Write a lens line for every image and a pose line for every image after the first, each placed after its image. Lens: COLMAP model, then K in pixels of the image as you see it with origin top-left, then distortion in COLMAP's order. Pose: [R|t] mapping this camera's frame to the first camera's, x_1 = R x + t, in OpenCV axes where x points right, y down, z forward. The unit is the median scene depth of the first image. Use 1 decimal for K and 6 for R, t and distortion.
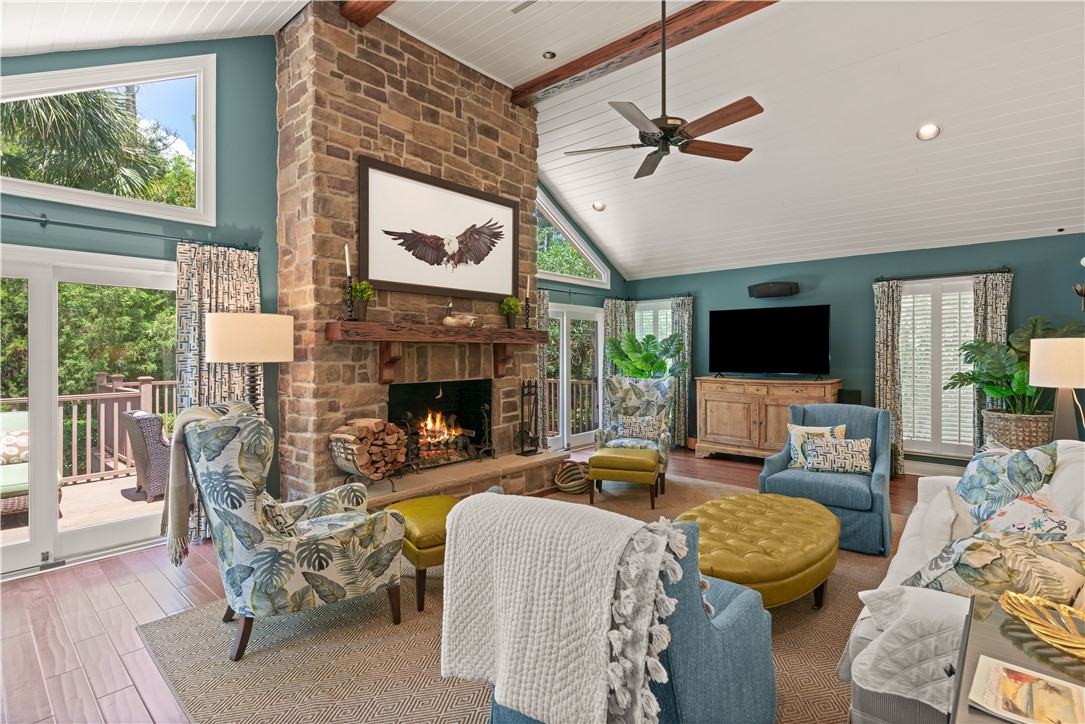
lens RADIAL K [[526.3, 0, 534.1], [0, 526.3, 353.6], [0, 0, 1]] dist [0.003851, -0.001320]
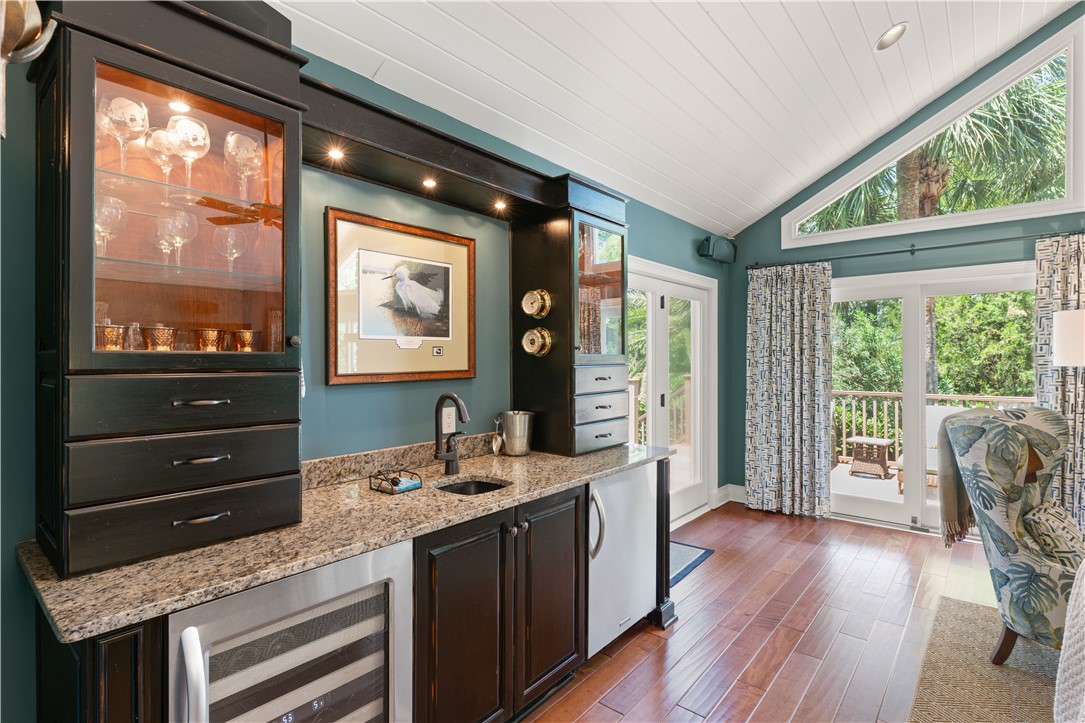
lens RADIAL K [[526.3, 0, 532.3], [0, 526.3, 357.5], [0, 0, 1]] dist [0.003851, -0.001320]
pose [[0.023367, 0.000775, -0.999727, 0.229311], [-0.001847, 0.999998, 0.000732, 0.002430], [0.999725, 0.001829, 0.023369, 0.057471]]
